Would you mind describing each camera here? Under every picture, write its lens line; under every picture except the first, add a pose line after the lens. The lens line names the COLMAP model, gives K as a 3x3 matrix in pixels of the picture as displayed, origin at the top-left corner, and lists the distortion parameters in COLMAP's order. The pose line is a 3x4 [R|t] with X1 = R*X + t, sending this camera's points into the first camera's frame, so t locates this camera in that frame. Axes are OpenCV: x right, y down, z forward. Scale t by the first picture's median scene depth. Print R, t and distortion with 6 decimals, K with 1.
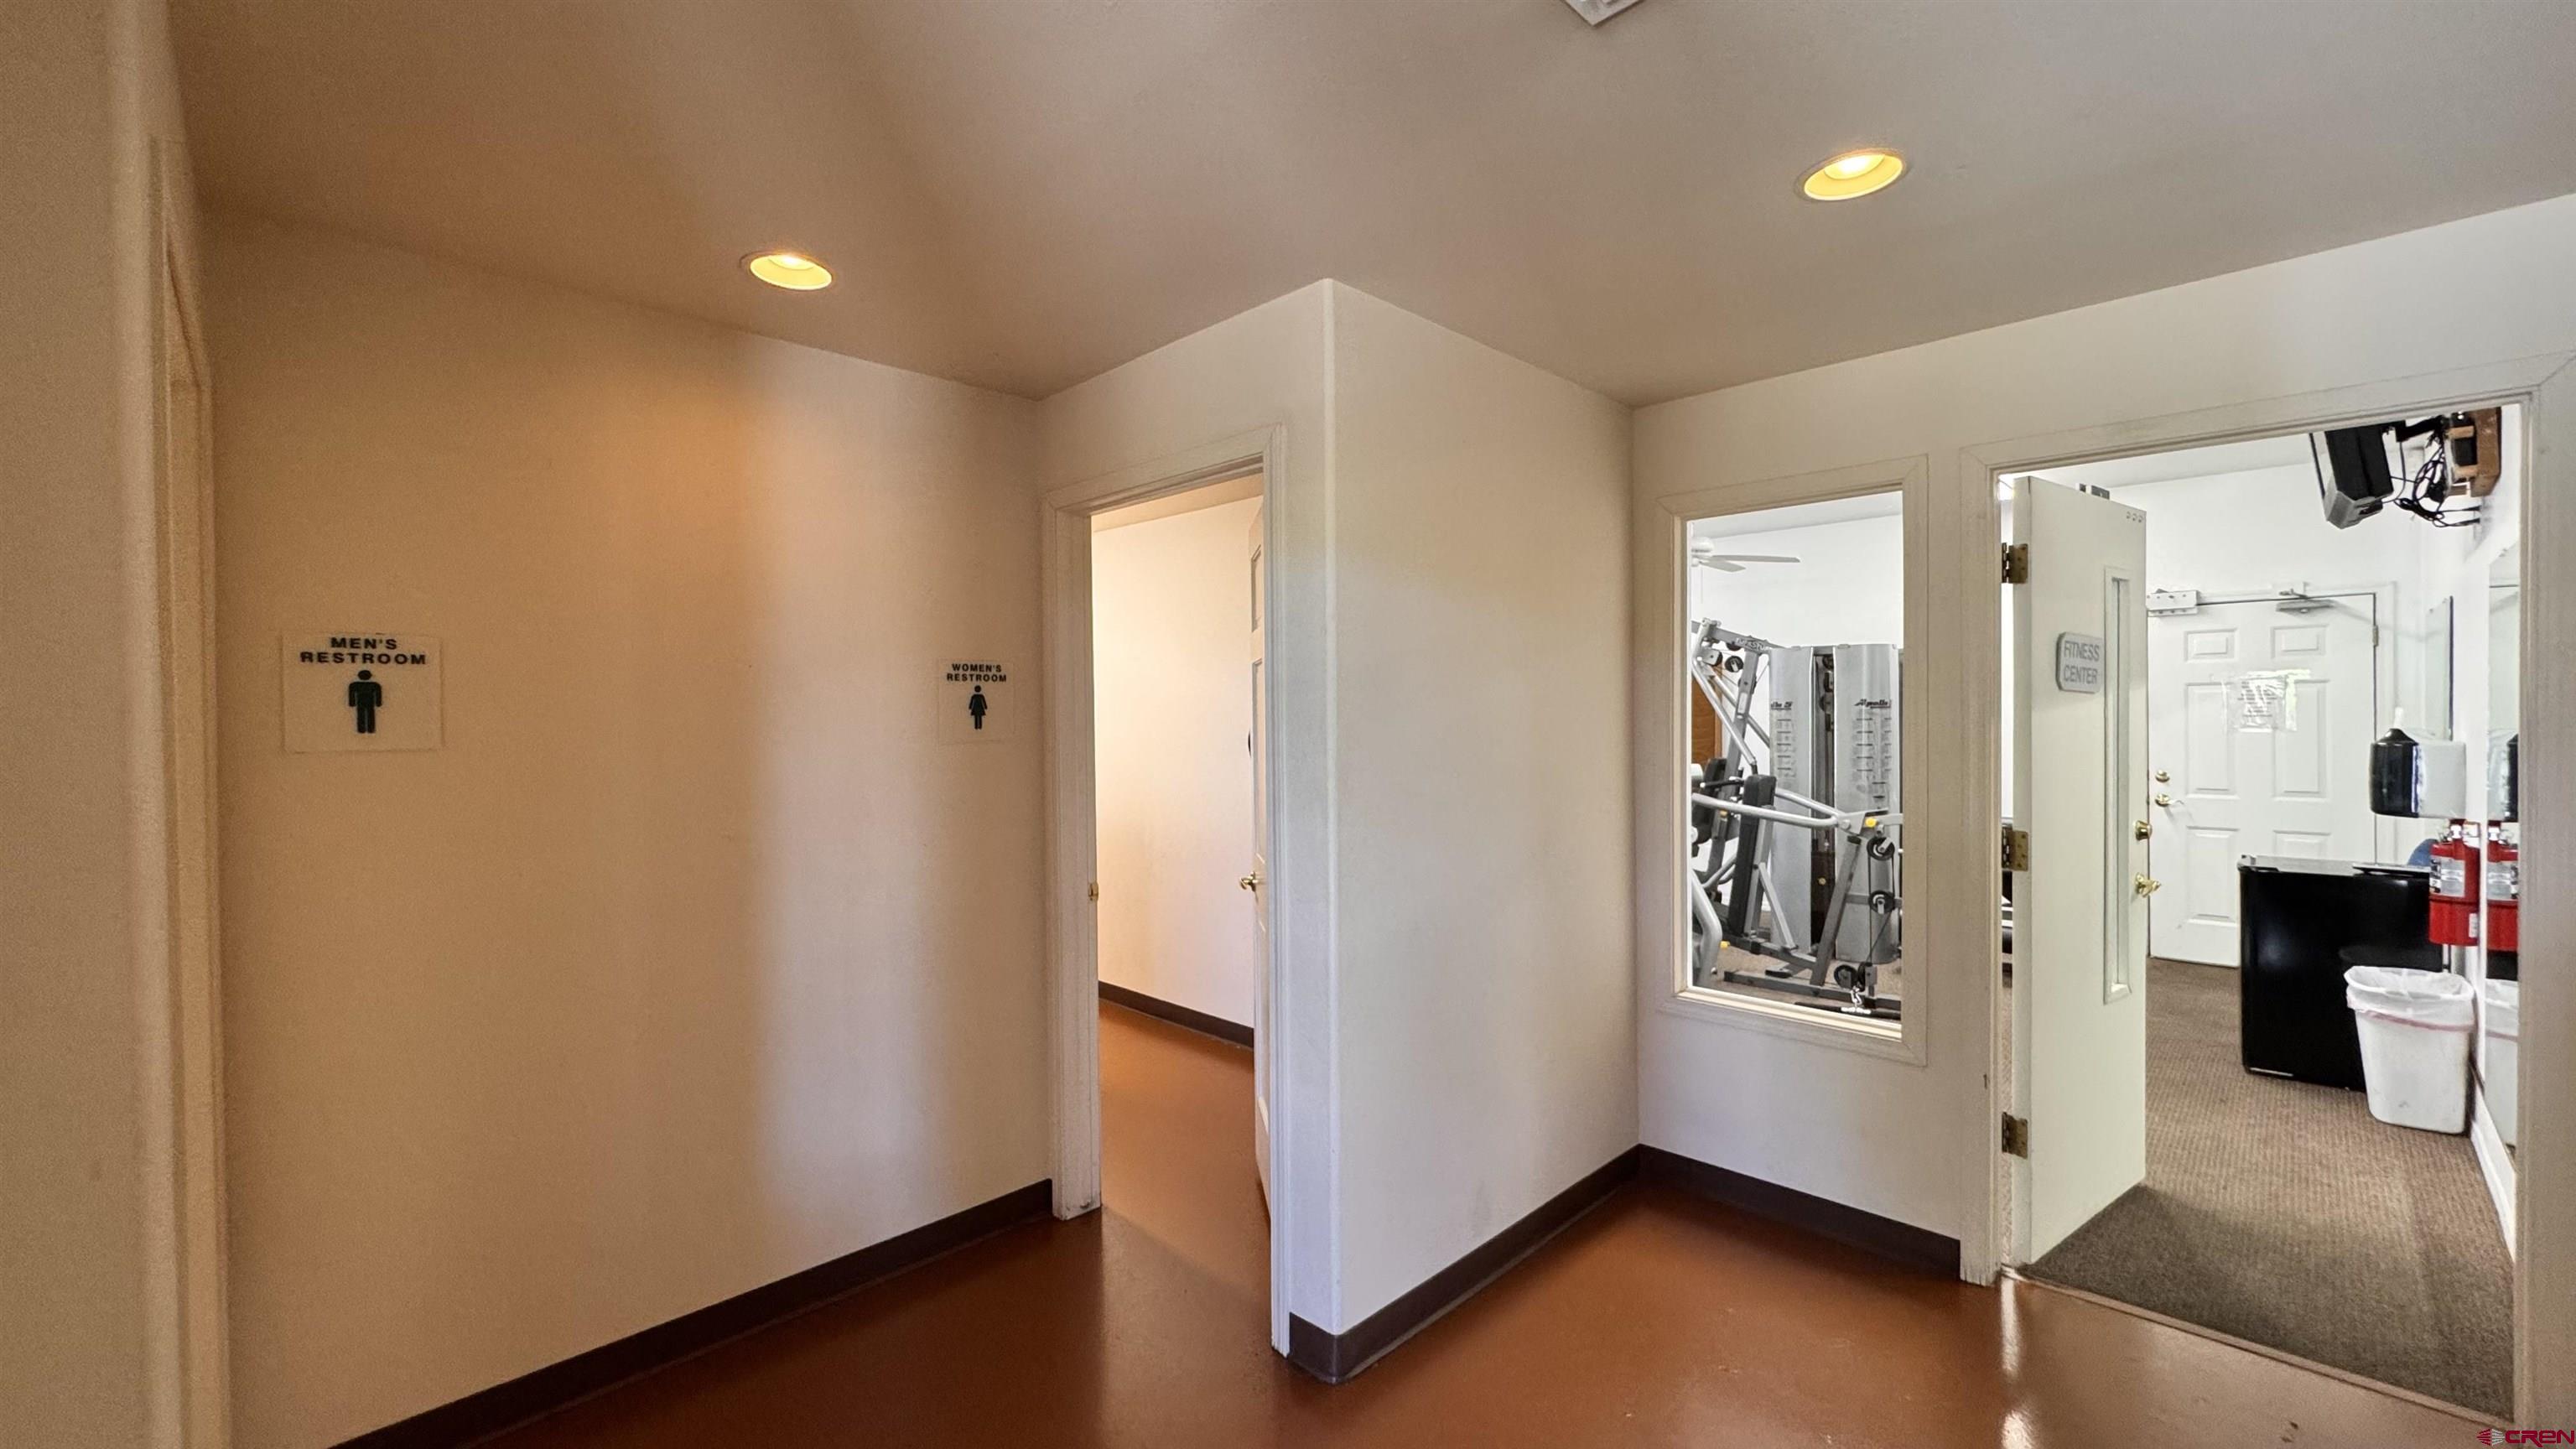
lens RADIAL K [[1032.1, 0, 1288.0], [0, 1032.1, 724.5], [0, 0, 1]] dist [-0.000196, -0.000397]
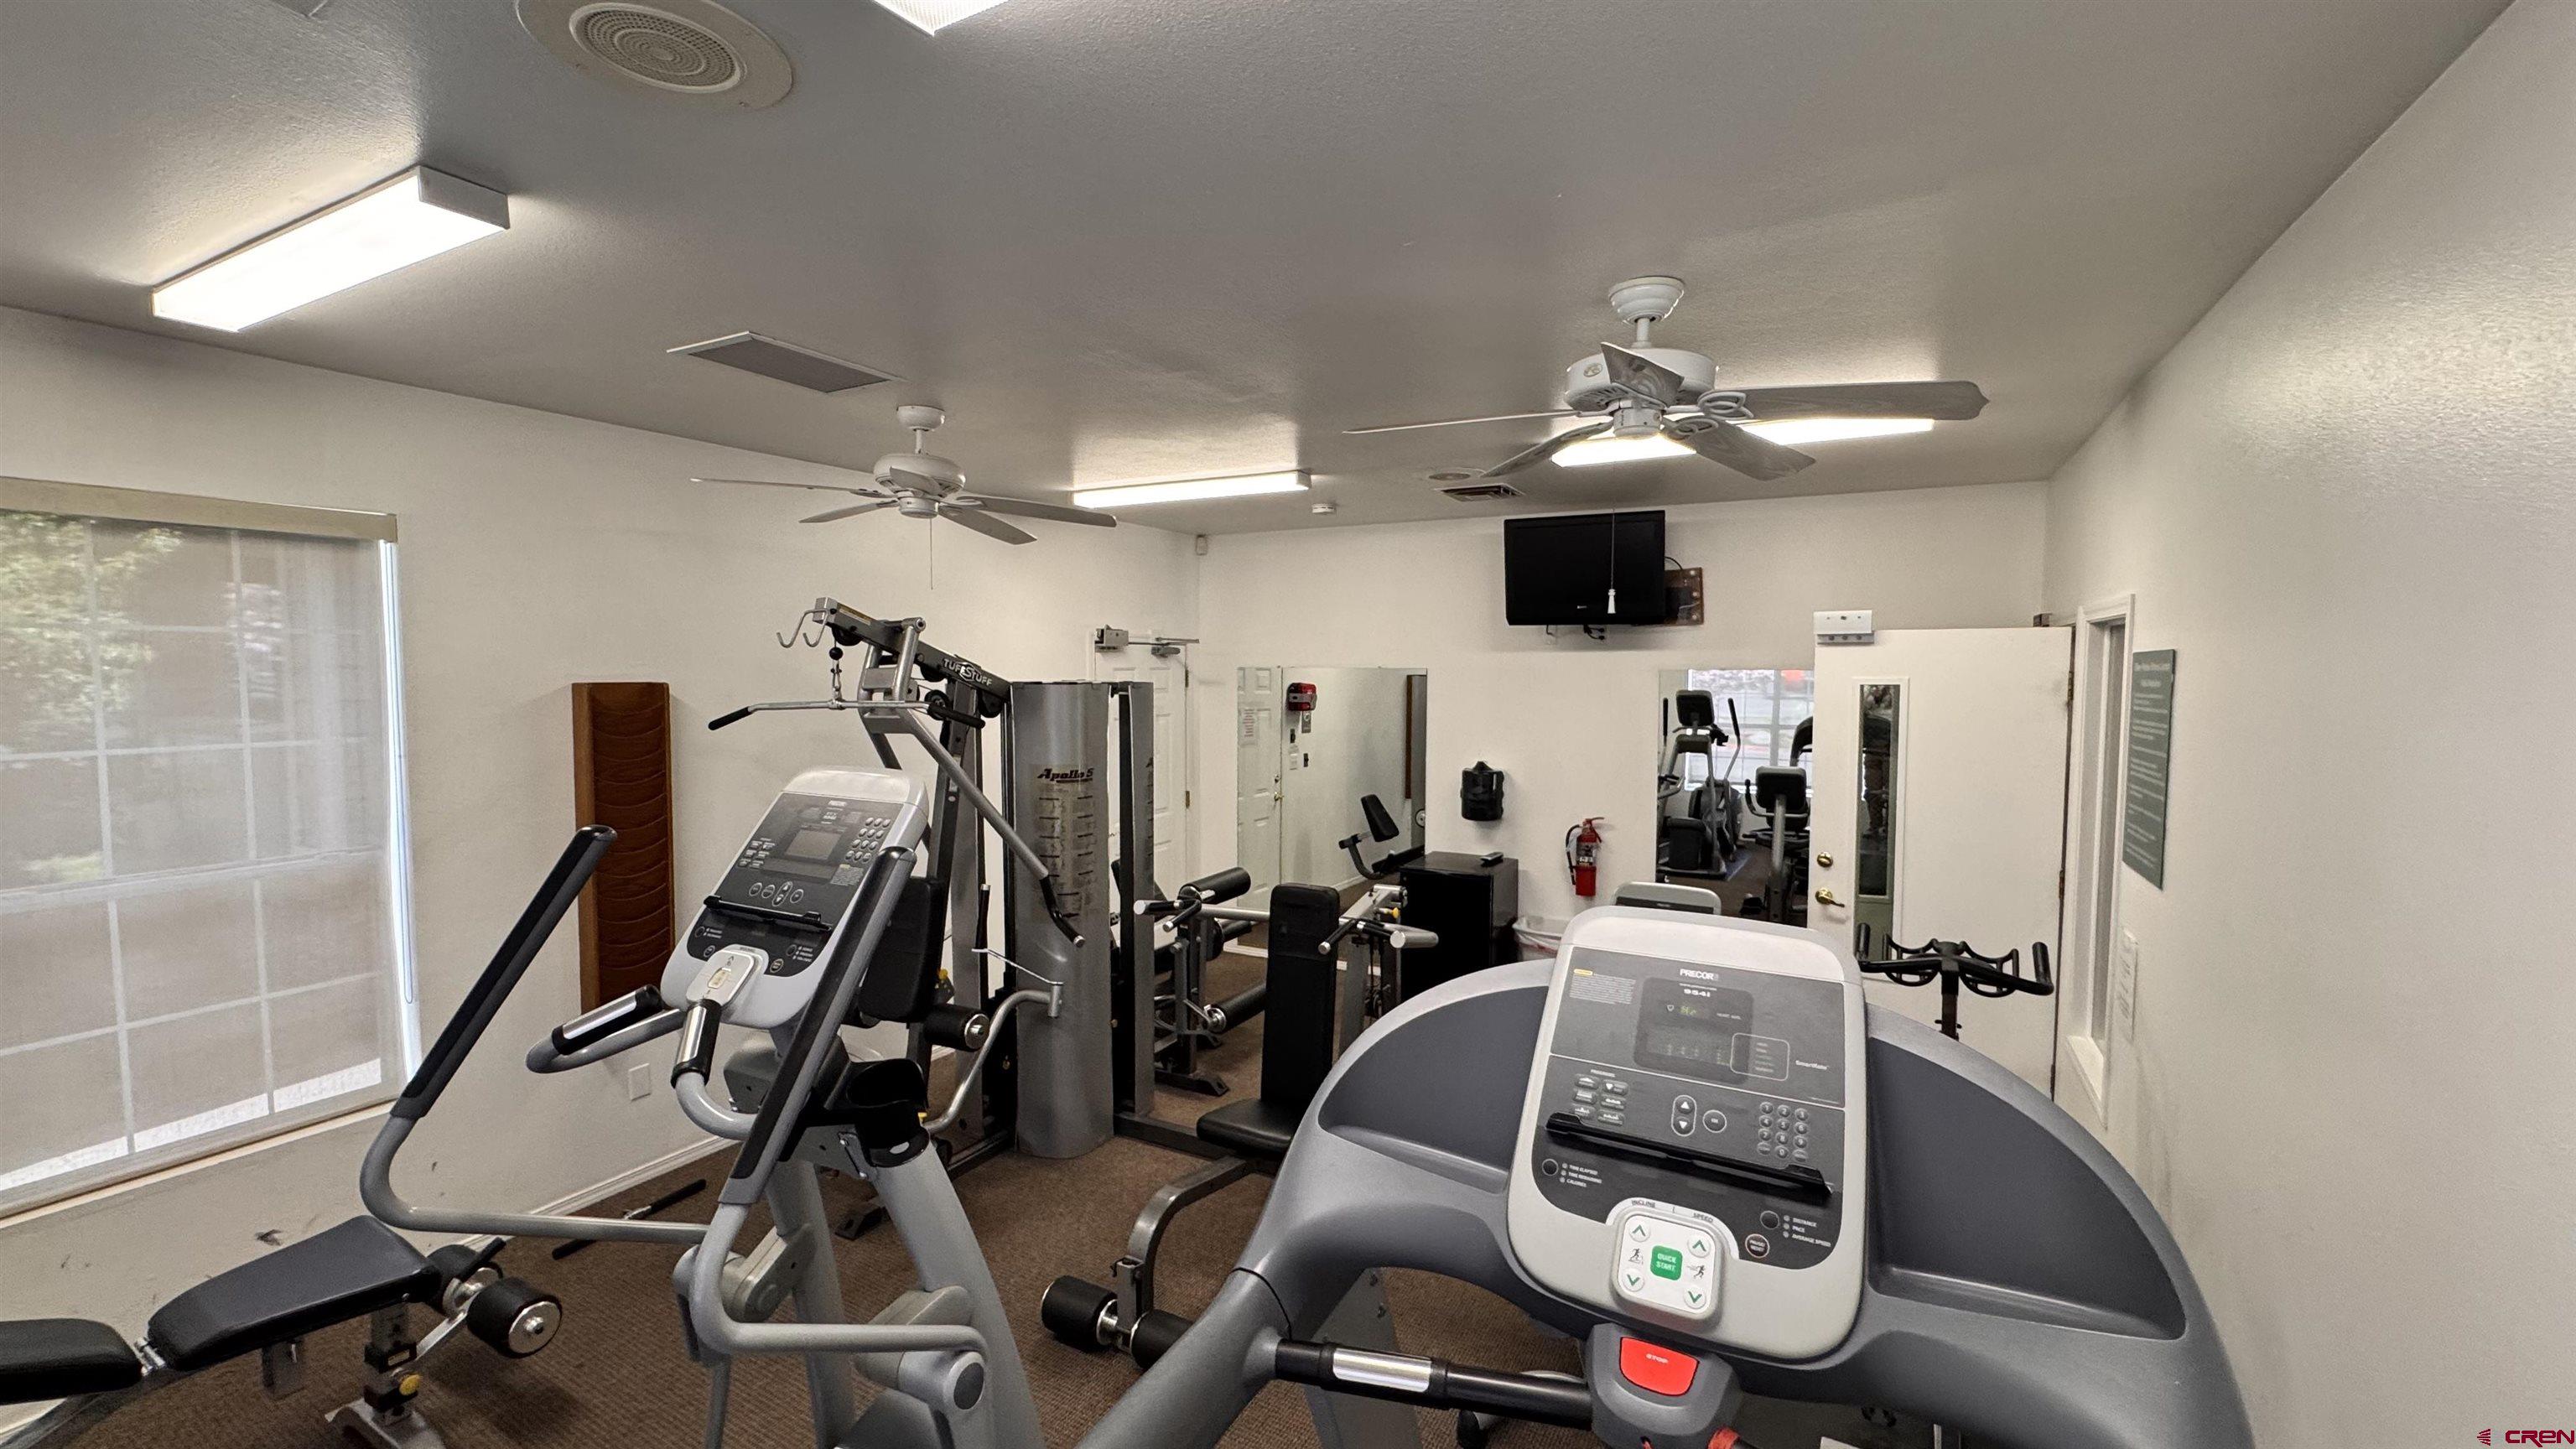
lens RADIAL K [[1032.1, 0, 1288.0], [0, 1032.1, 724.5], [0, 0, 1]] dist [-0.000196, -0.000397]
pose [[-0.285805, -0.047655, 0.957102, -0.155313], [0.010845, 0.998538, 0.052957, -0.081598], [-0.958227, 0.025515, -0.284870, 1.061758]]
